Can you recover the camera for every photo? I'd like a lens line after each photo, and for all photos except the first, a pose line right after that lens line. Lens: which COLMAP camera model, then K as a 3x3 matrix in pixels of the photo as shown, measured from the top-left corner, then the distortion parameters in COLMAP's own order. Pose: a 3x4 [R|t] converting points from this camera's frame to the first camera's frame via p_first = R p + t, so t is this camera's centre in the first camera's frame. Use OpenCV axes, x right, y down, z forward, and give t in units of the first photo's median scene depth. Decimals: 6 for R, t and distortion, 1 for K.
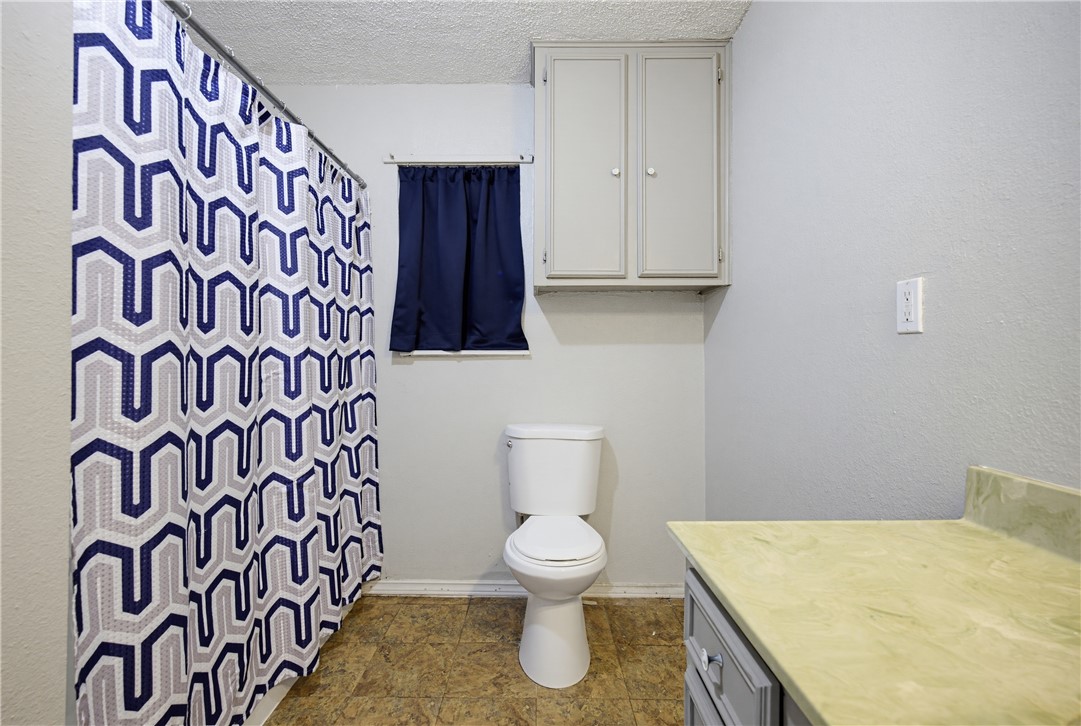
lens RADIAL K [[473.7, 0, 540.5], [0, 473.7, 363.0], [0, 0, 1]] dist [-0.000322, -0.000076]
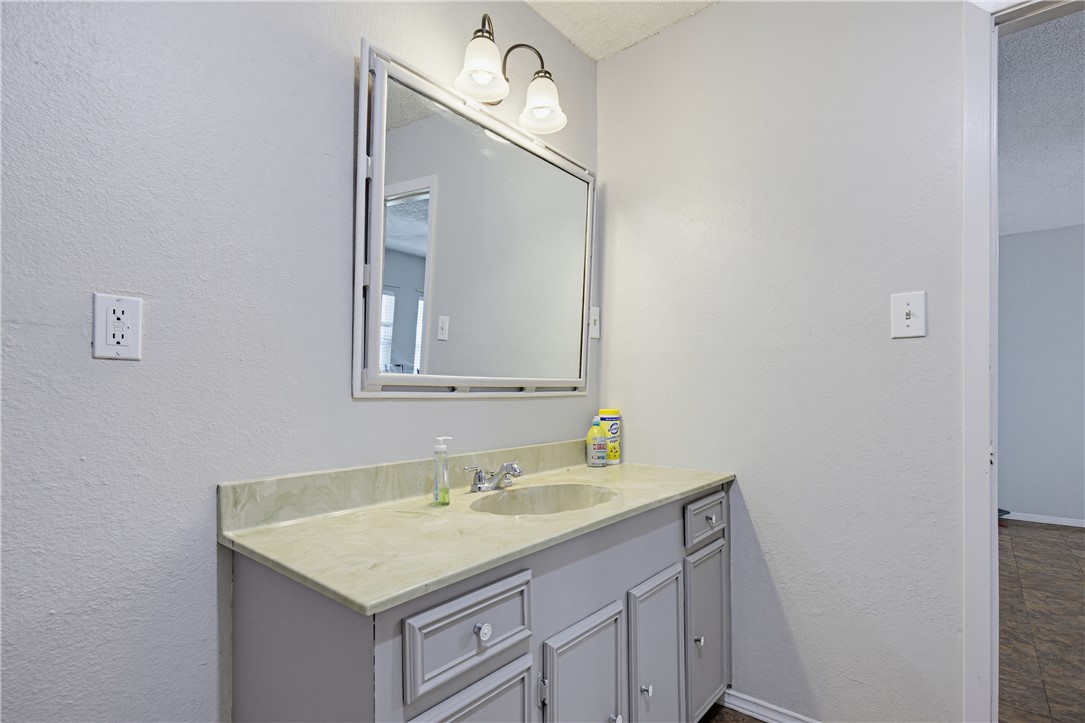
lens RADIAL K [[512.9, 0, 543.1], [0, 512.9, 394.7], [0, 0, 1]] dist [-0.000285, -0.000055]
pose [[-0.770866, 0.004890, 0.636979, -0.488699], [0.011410, 0.999916, 0.006132, 0.005279], [-0.636895, 0.011995, -0.770857, 1.546429]]
